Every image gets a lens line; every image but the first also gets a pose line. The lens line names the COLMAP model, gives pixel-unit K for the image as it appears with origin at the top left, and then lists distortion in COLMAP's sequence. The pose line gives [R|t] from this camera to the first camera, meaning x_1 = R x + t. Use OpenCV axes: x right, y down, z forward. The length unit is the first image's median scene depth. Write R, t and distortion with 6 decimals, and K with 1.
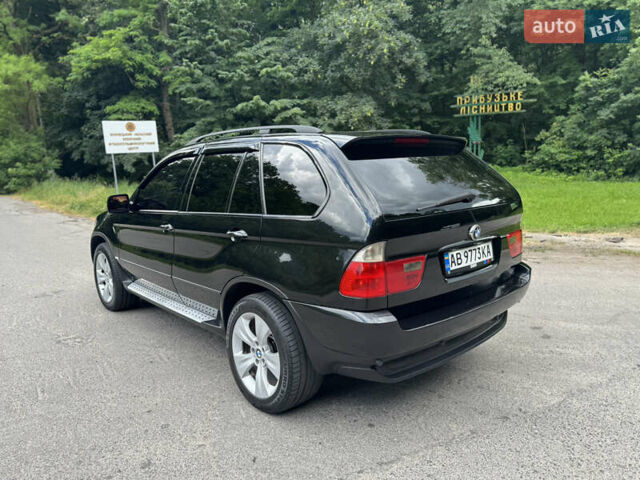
lens RADIAL K [[453.3, 0, 315.1], [0, 453.3, 241.7], [0, 0, 1]] dist [-0.008182, -0.002050]
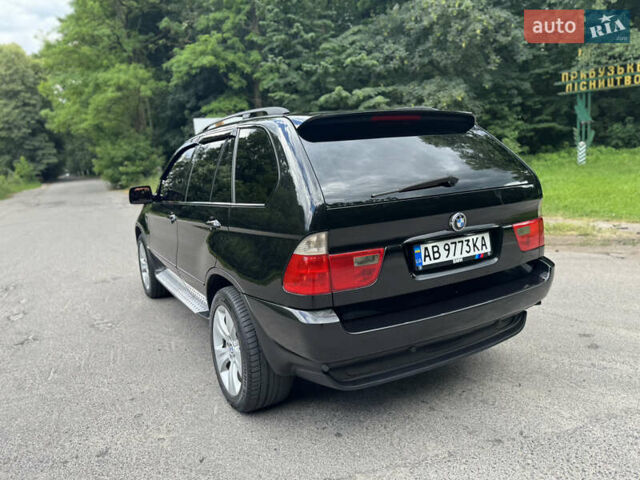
lens RADIAL K [[453.3, 0, 308.8], [0, 453.3, 239.9], [0, 0, 1]] dist [-0.008182, -0.002050]
pose [[0.977692, 0.005999, -0.209960, 0.207156], [-0.002824, 0.999877, 0.015416, 0.001258], [0.210027, -0.014479, 0.977588, 0.087869]]
